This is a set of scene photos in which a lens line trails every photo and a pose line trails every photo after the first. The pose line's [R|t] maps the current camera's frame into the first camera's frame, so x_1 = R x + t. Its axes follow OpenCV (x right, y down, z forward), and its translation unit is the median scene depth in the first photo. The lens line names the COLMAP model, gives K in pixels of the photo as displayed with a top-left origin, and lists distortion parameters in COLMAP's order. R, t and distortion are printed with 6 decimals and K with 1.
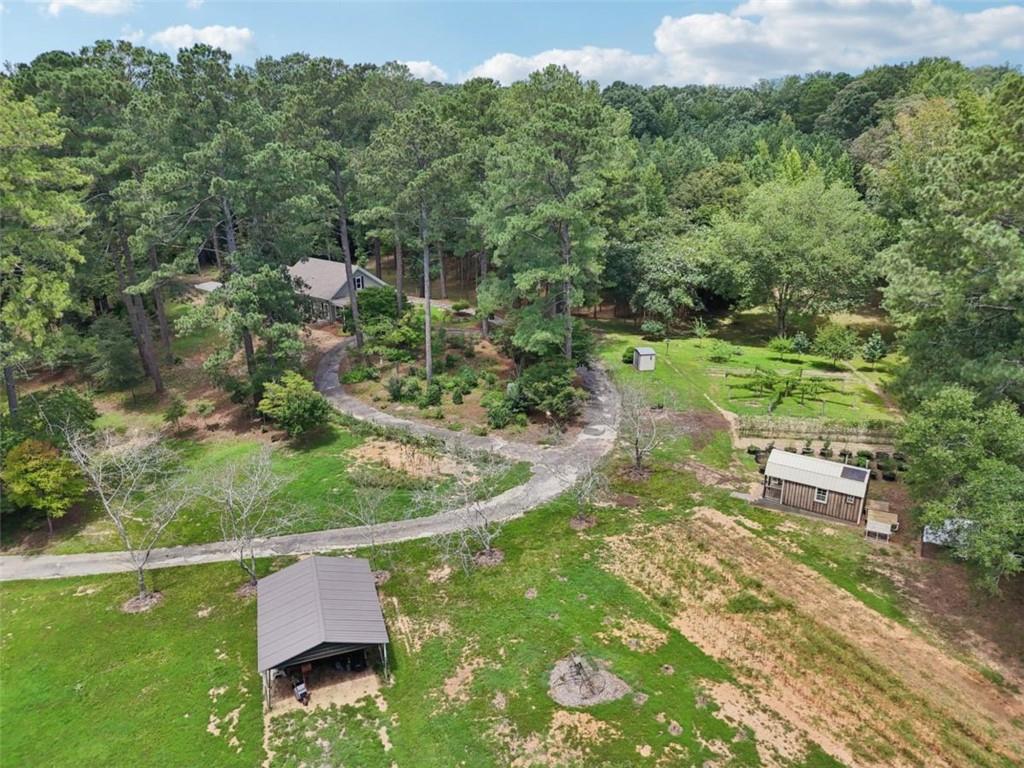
lens RADIAL K [[720.6, 0, 510.5], [0, 720.6, 381.8], [0, 0, 1]] dist [0.037954, -0.020282]
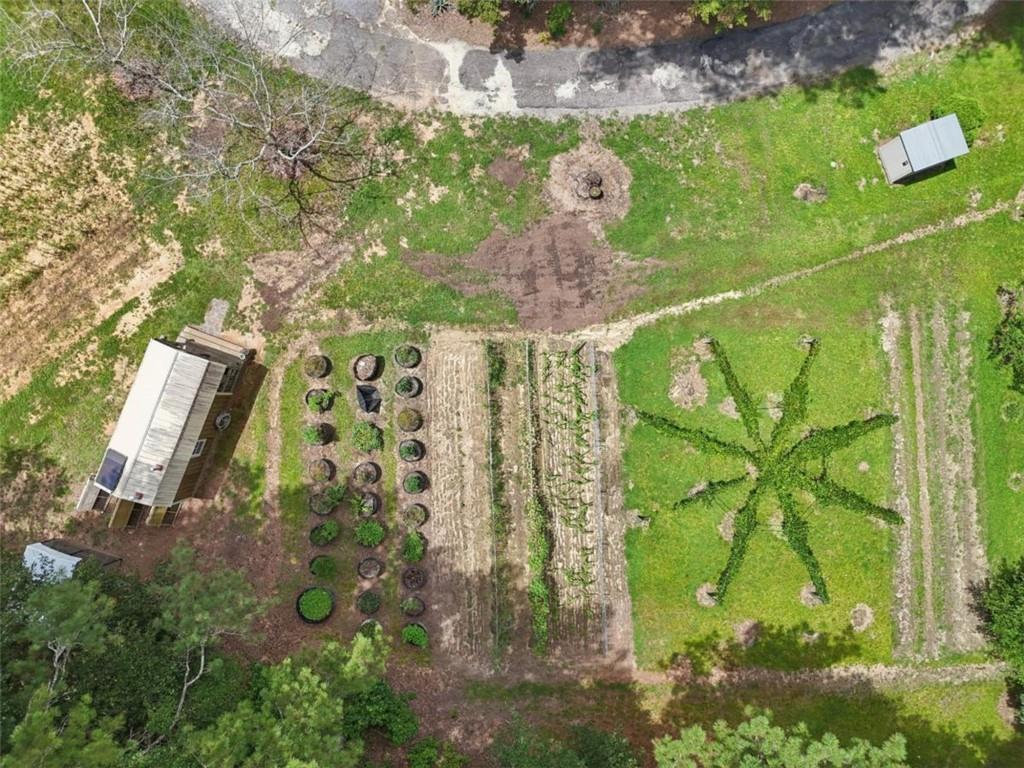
lens RADIAL K [[720.6, 0, 509.6], [0, 720.6, 389.9], [0, 0, 1]] dist [0.037954, -0.020282]
pose [[0.192698, 0.981258, -0.000384, 0.354219], [-0.339225, 0.066983, 0.938318, -0.415310], [0.920757, -0.180682, 0.345774, 0.831262]]
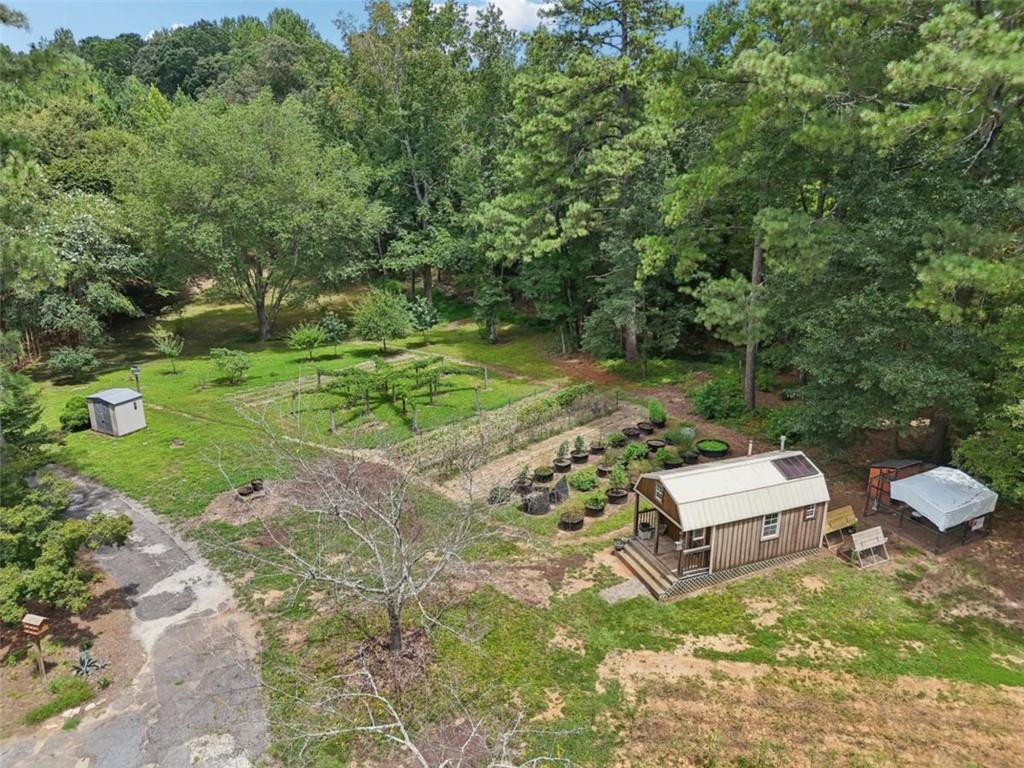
lens RADIAL K [[720.6, 0, 516.6], [0, 720.6, 381.5], [0, 0, 1]] dist [0.037954, -0.020282]
pose [[0.587632, -0.241405, 0.772277, -0.050824], [0.266063, 0.959029, 0.097332, -0.035469], [-0.764132, 0.148279, 0.627786, 0.603752]]
